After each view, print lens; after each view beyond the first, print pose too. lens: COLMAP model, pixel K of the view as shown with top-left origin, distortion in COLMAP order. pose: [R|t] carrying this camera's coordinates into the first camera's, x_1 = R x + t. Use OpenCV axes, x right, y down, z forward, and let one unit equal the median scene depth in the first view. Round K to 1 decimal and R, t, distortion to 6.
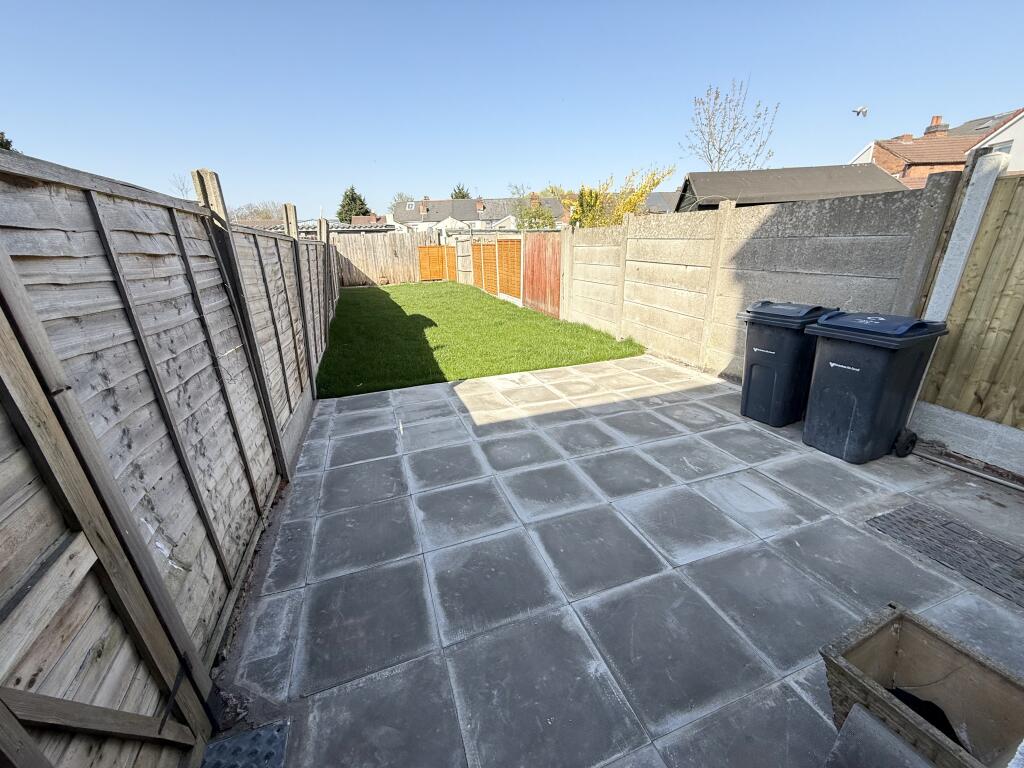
lens RADIAL K [[408.2, 0, 514.9], [0, 408.2, 386.4], [0, 0, 1]] dist [0.003095, -0.000610]
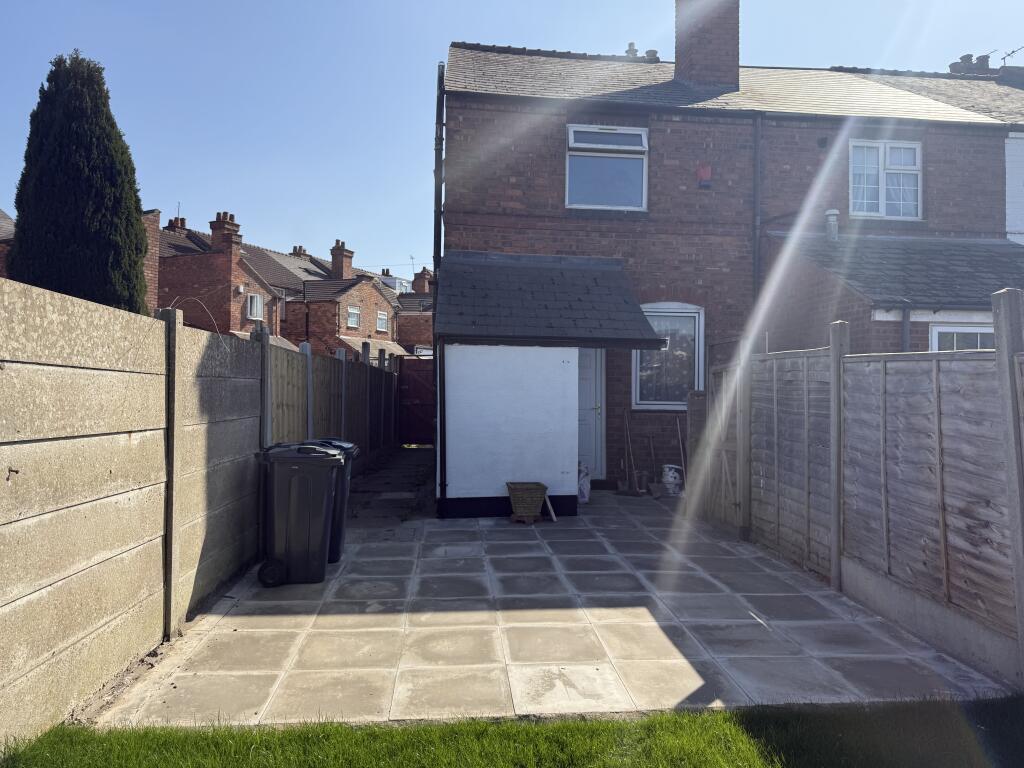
lens RADIAL K [[711.3, 0, 513.8], [0, 711.3, 384.7], [0, 0, 1]] dist [-0.003577, -0.003039]
pose [[-0.966570, 0.023714, 0.255302, -0.173900], [0.105608, 0.944150, 0.312133, -0.650469], [-0.233642, 0.328661, -0.915092, 1.917845]]
